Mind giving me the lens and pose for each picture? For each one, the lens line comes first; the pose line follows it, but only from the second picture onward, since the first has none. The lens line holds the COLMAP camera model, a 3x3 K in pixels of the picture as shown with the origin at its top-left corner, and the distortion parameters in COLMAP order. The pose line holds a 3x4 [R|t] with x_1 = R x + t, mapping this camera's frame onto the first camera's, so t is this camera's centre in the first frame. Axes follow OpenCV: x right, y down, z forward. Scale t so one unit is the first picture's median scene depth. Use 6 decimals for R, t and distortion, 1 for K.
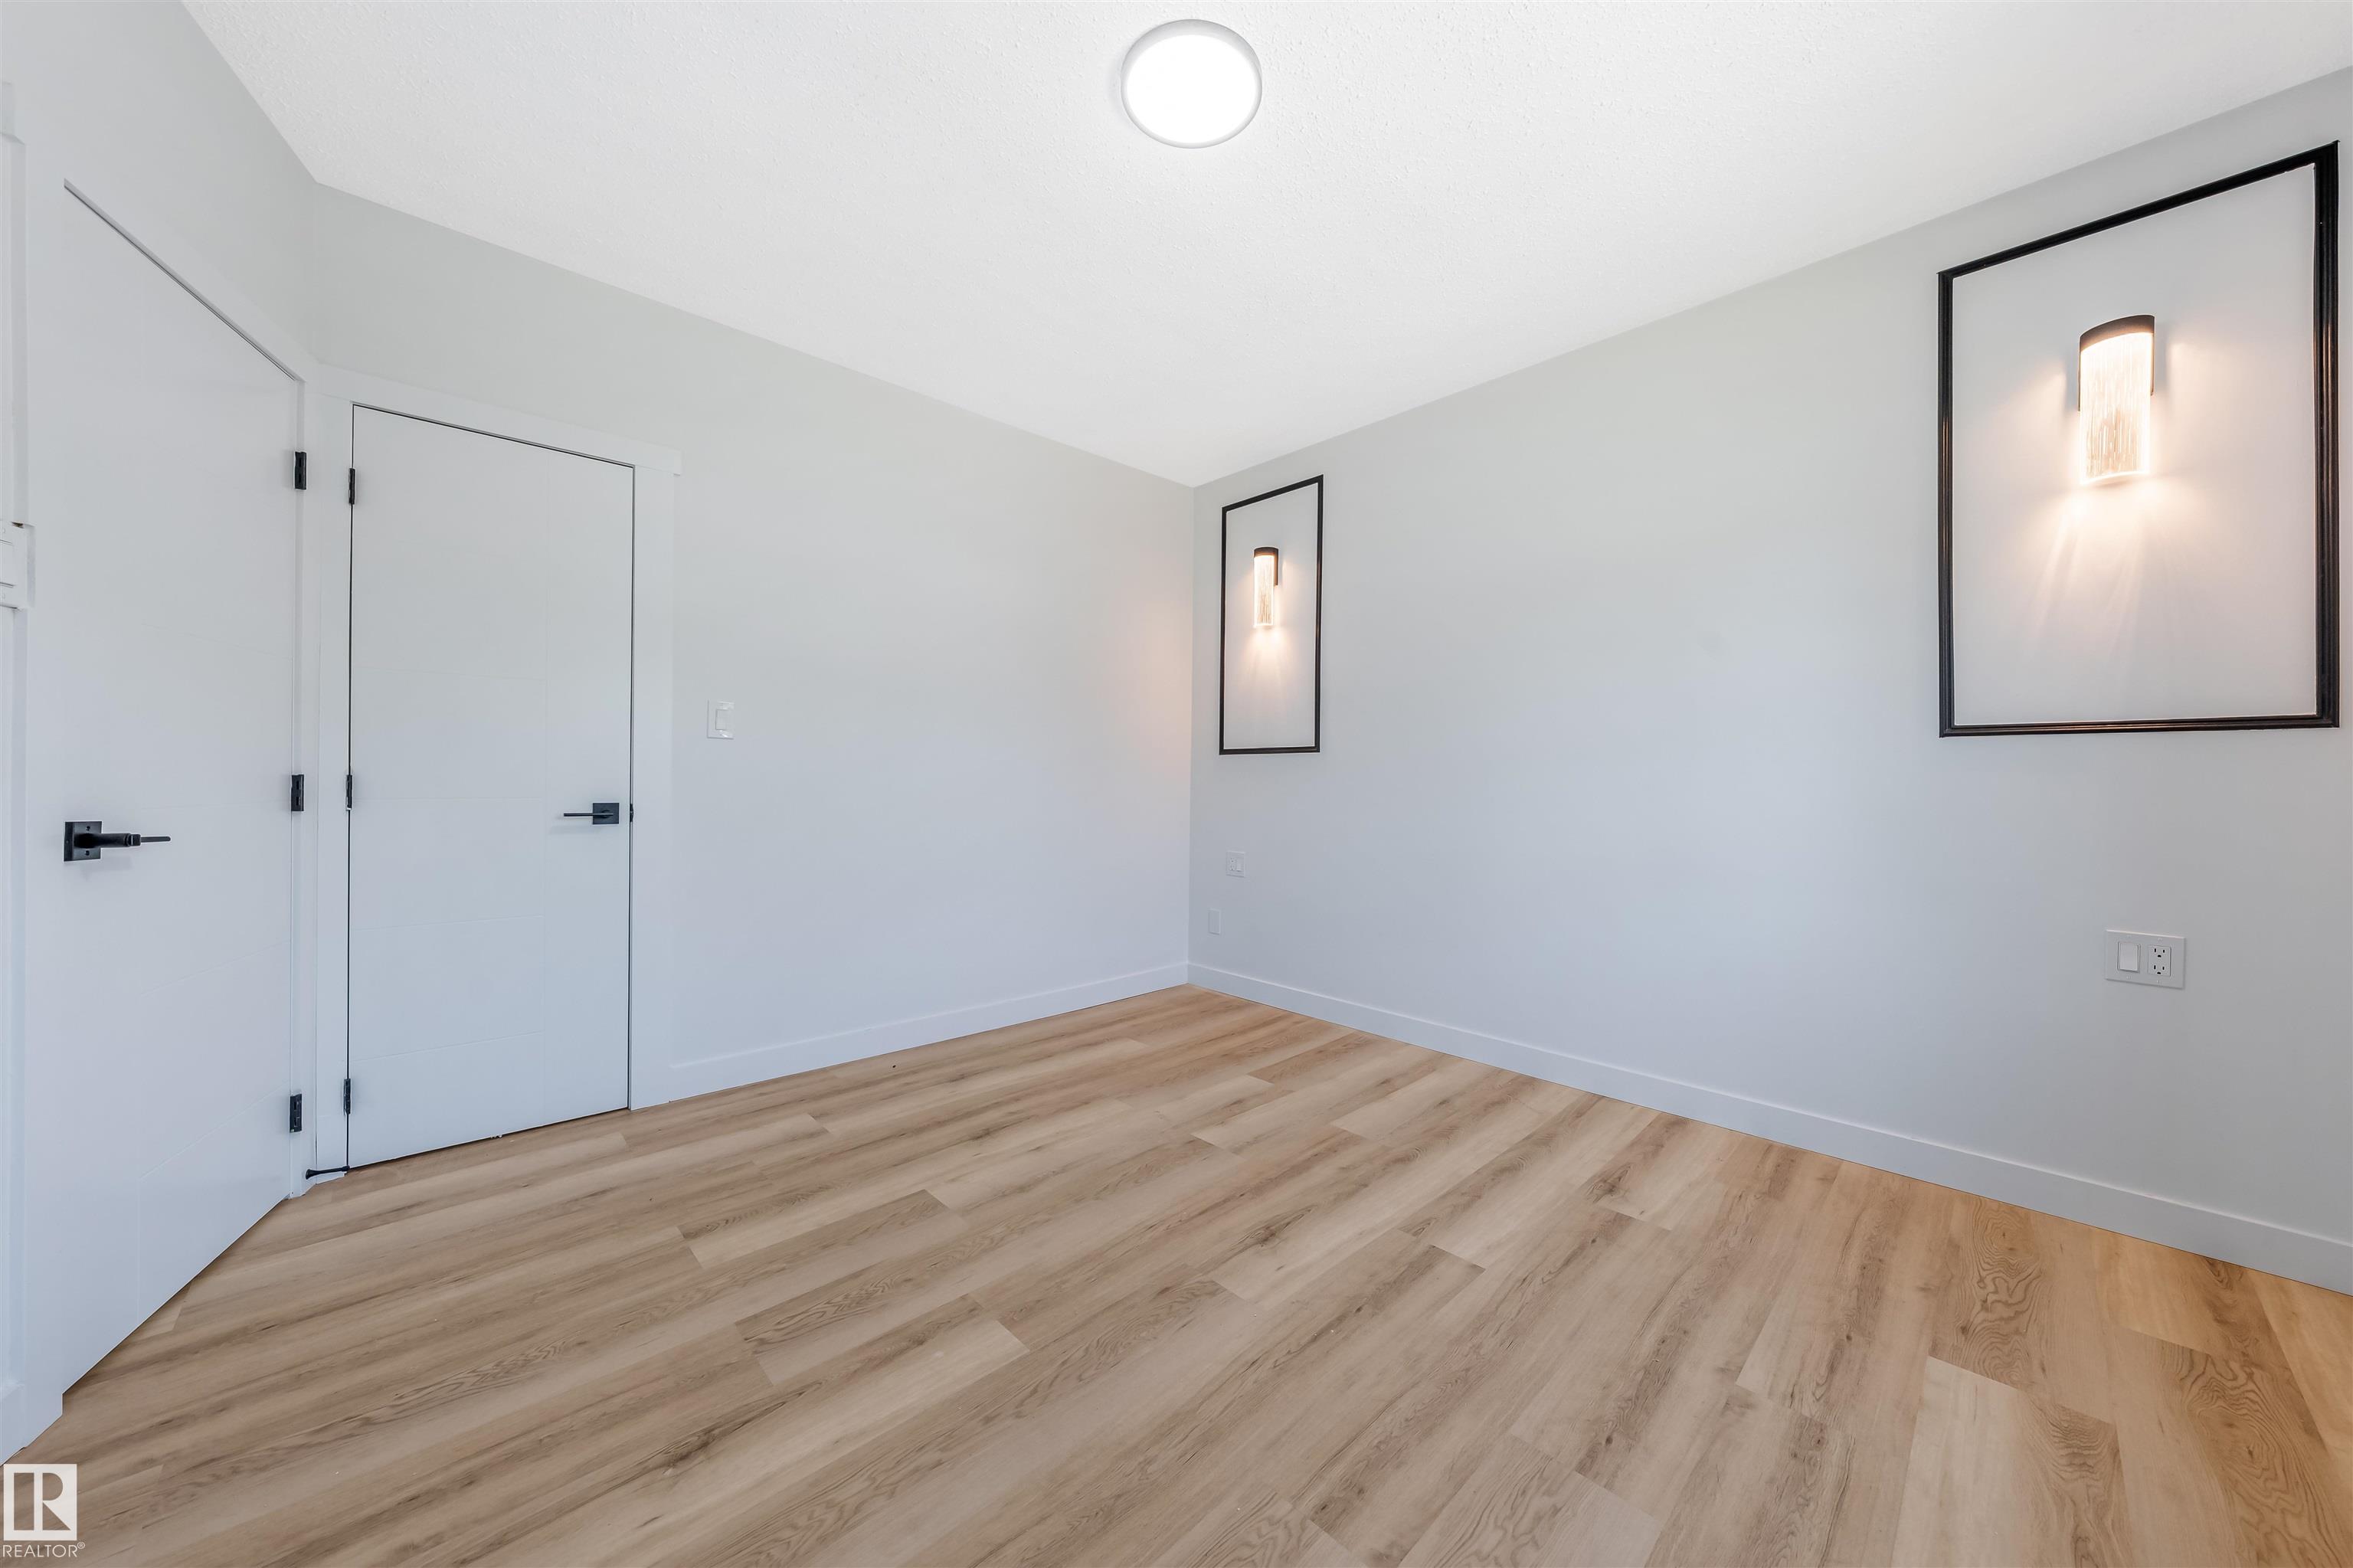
lens RADIAL K [[813.2, 0, 1175.1], [0, 813.2, 777.6], [0, 0, 1]] dist [-0.001816, 0.000045]
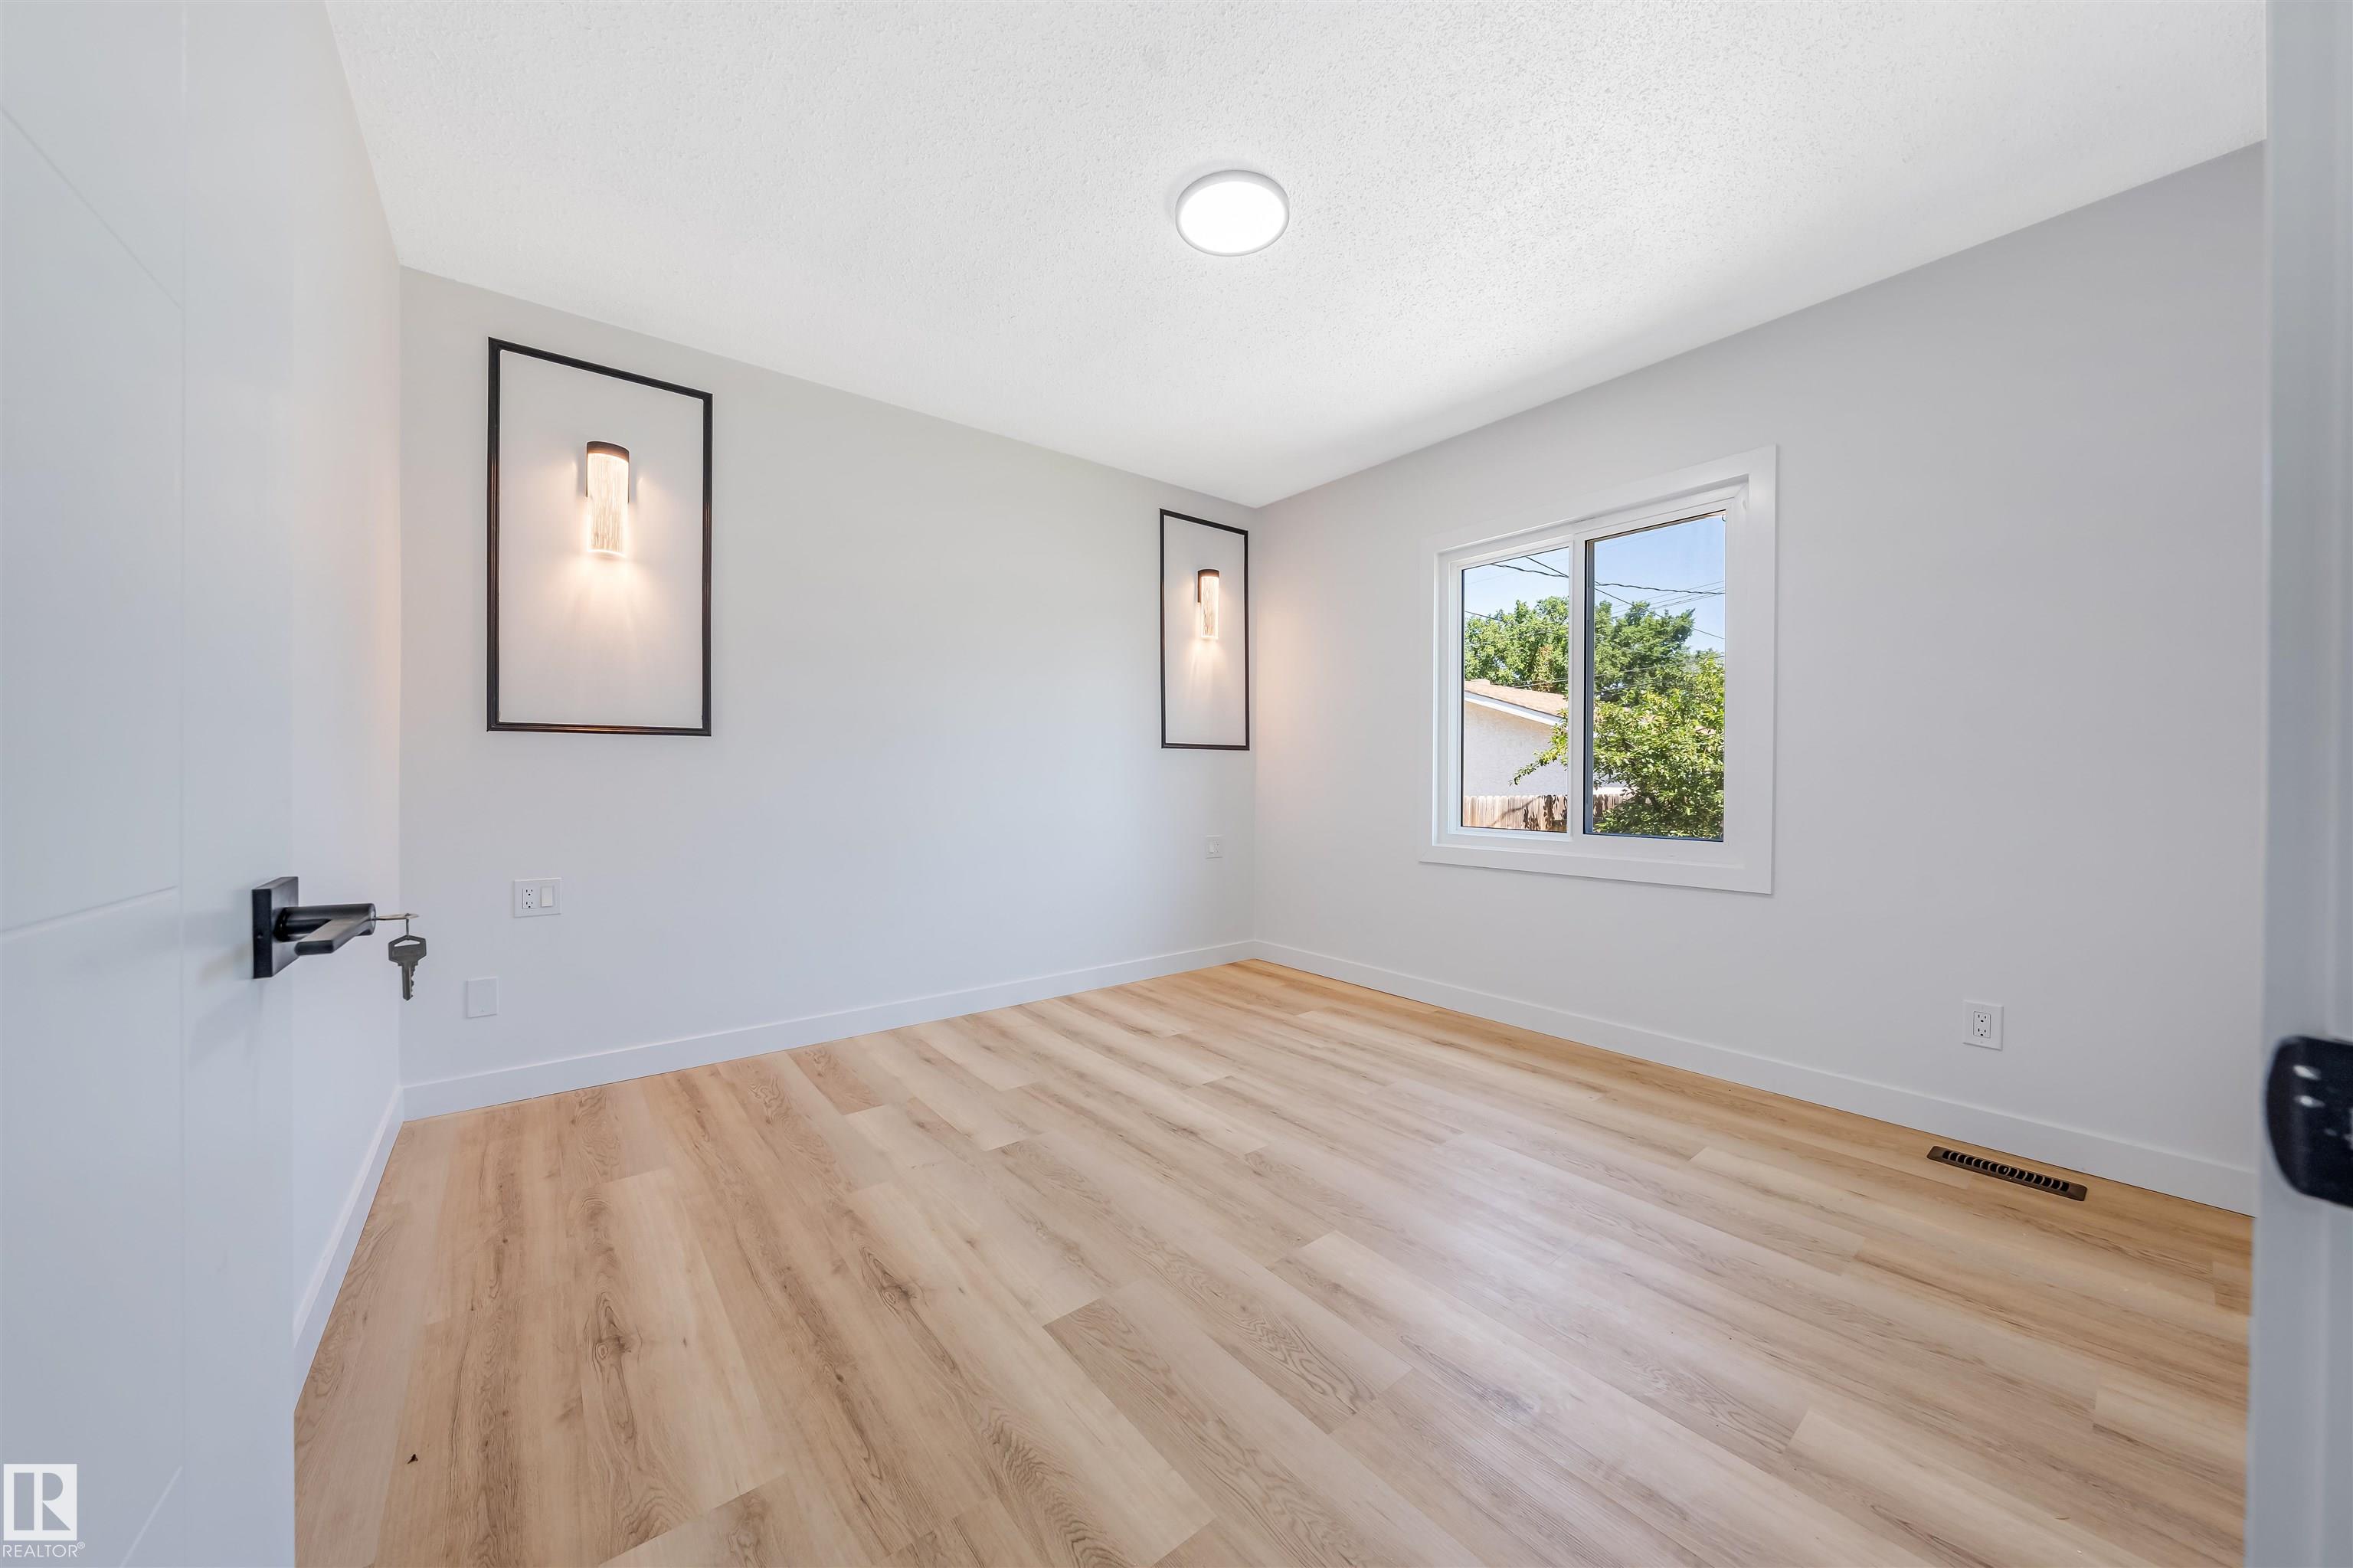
lens RADIAL K [[813.2, 0, 1176.6], [0, 813.2, 773.3], [0, 0, 1]] dist [-0.001816, 0.000045]
pose [[0.086575, -0.003955, 0.996238, -0.795543], [-0.001124, 0.999991, 0.004067, 0.002936], [-0.996245, -0.001472, 0.086570, 0.631595]]
